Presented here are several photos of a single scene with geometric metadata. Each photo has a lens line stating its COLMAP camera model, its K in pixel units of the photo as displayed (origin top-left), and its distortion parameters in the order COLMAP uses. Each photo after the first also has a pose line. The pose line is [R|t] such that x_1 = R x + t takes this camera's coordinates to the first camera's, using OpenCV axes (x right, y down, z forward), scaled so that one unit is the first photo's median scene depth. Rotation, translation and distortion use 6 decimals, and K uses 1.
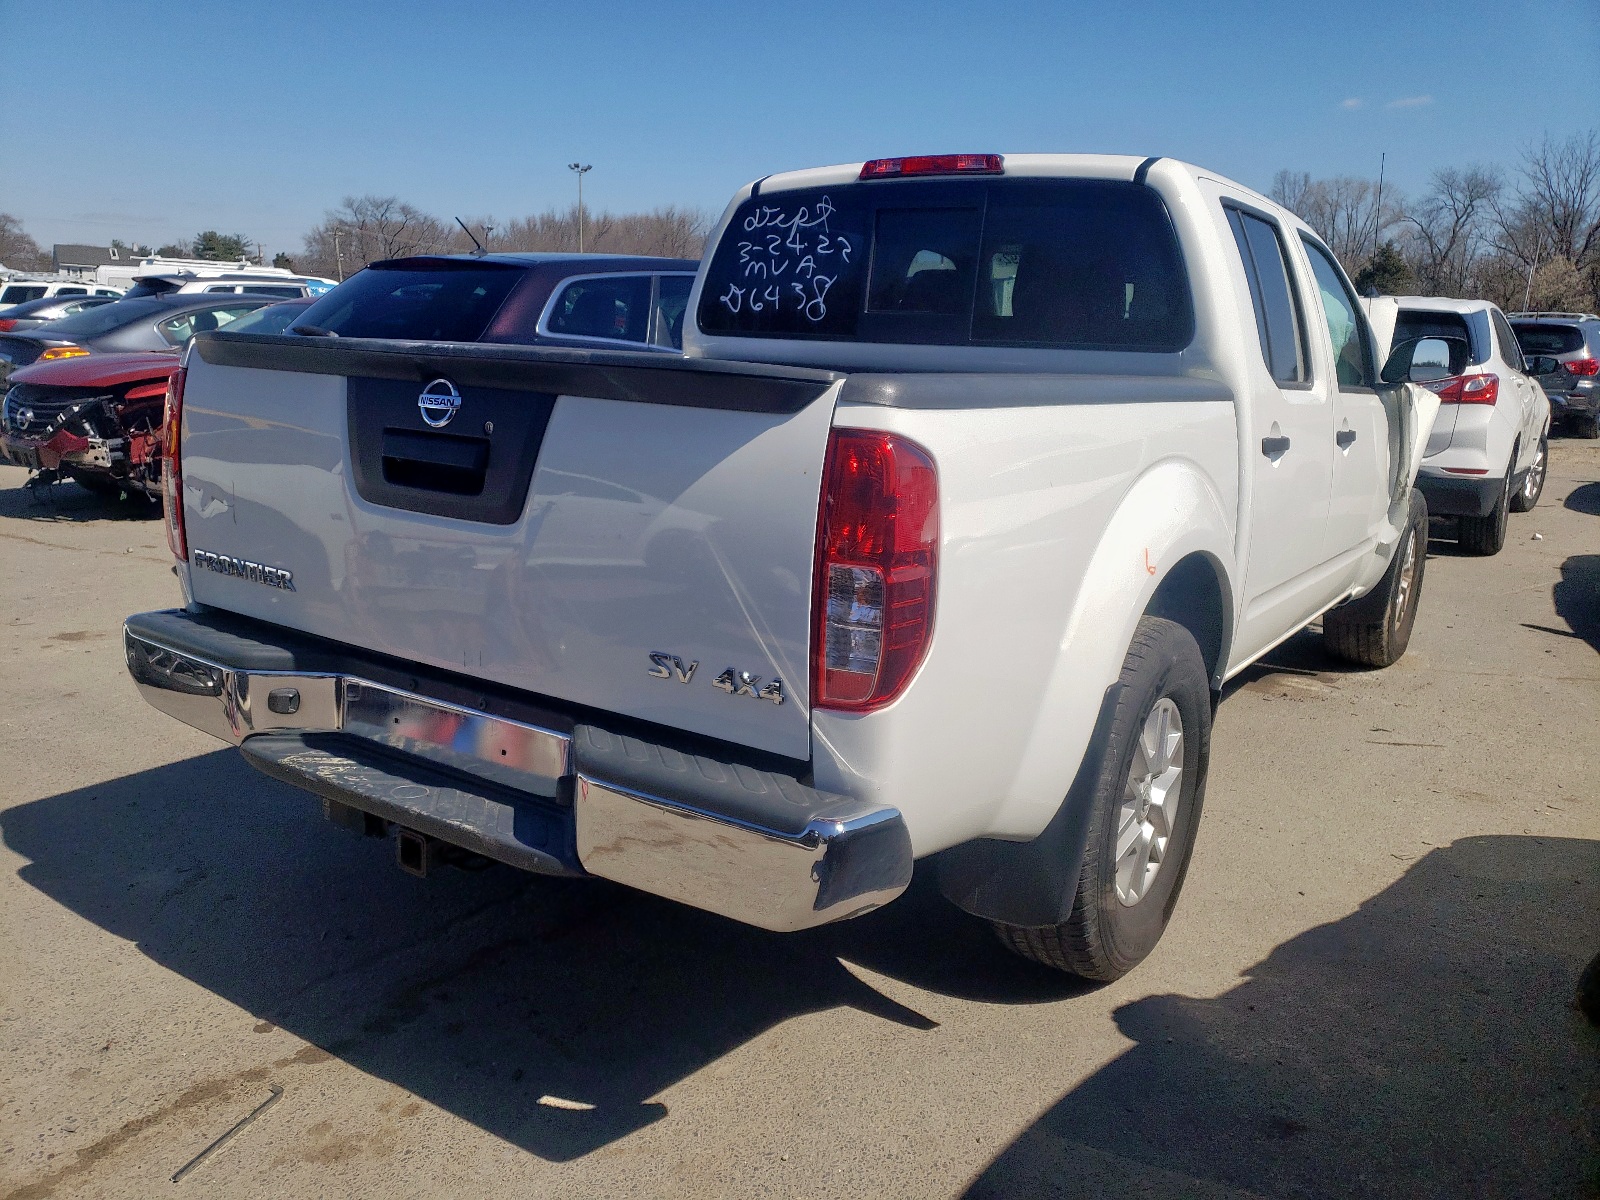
lens RADIAL K [[1304.5, 0, 799.2], [0, 1304.5, 570.4], [0, 0, 1]] dist [0.092663, -0.343161]
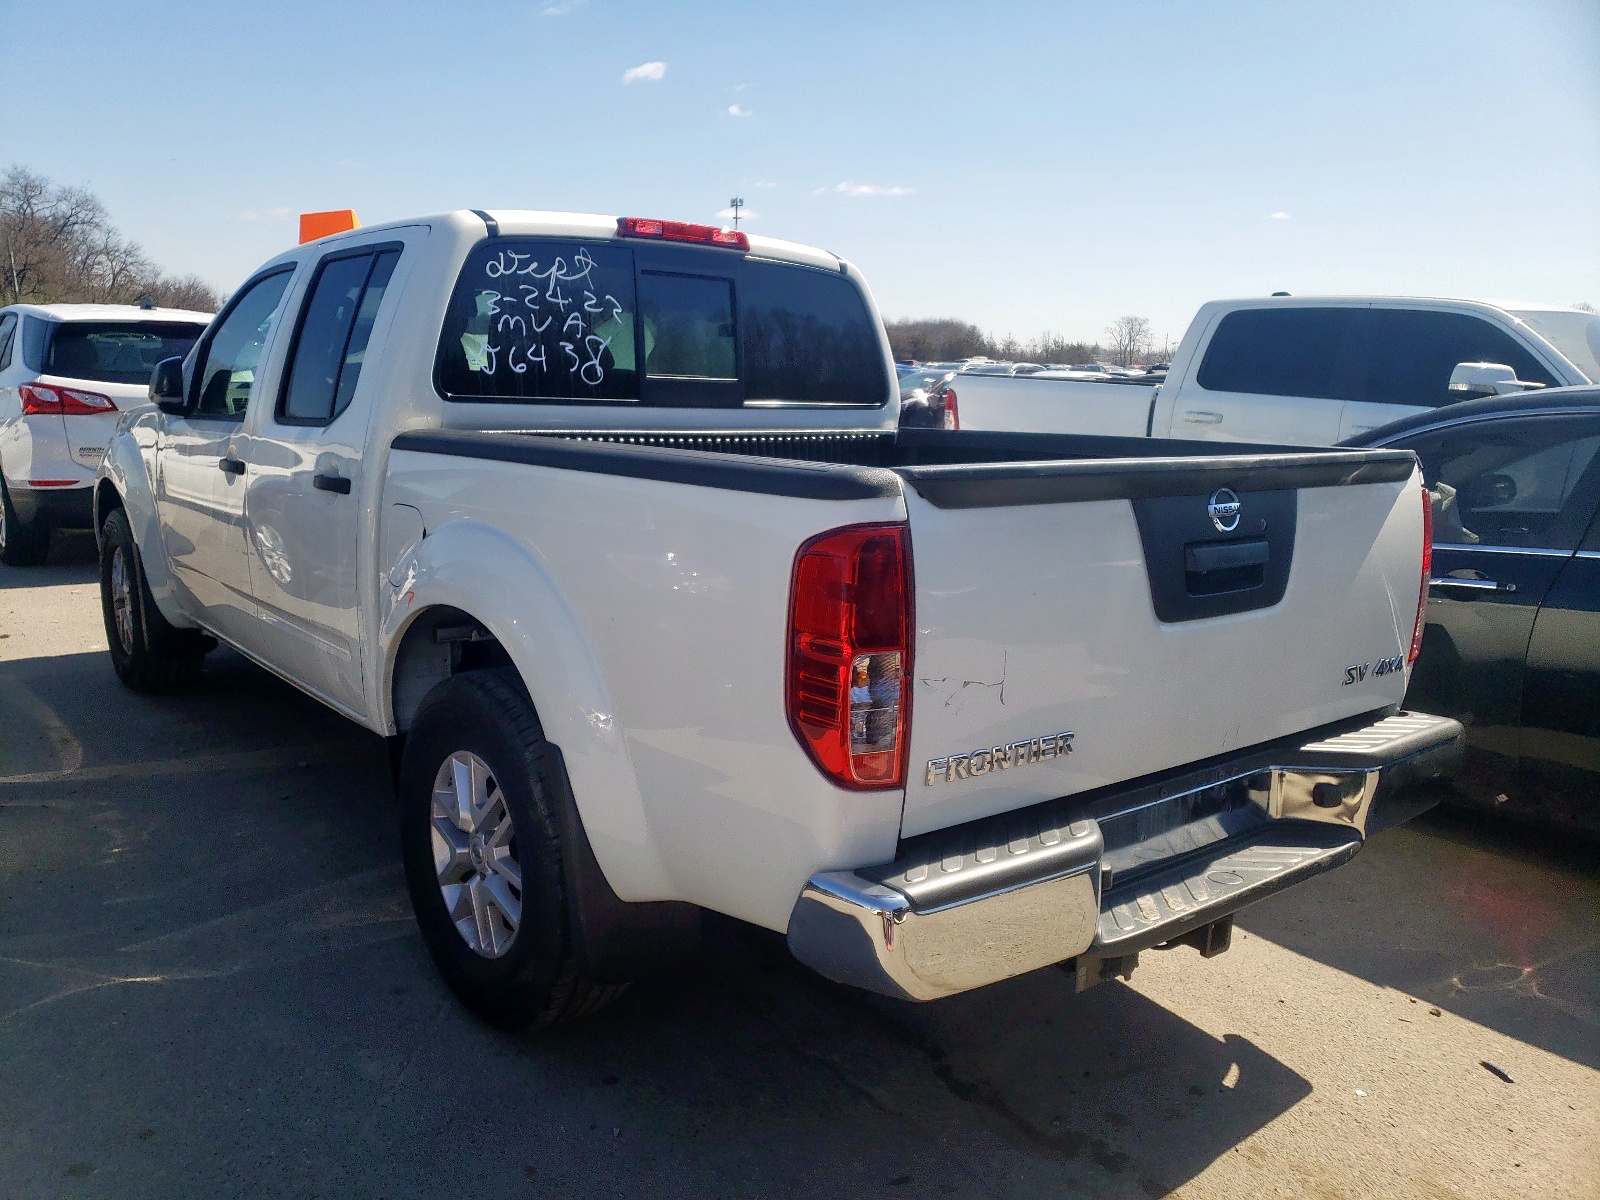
lens RADIAL K [[1187.2, 0, 800.0], [0, 1187.2, 600.0], [0, 0, 1]] dist [0.085462, -0.241405]
pose [[0.301334, -0.195690, 0.933222, -0.755569], [0.151558, 0.976101, 0.155744, -0.150701], [-0.941397, 0.094506, 0.323791, 0.602123]]
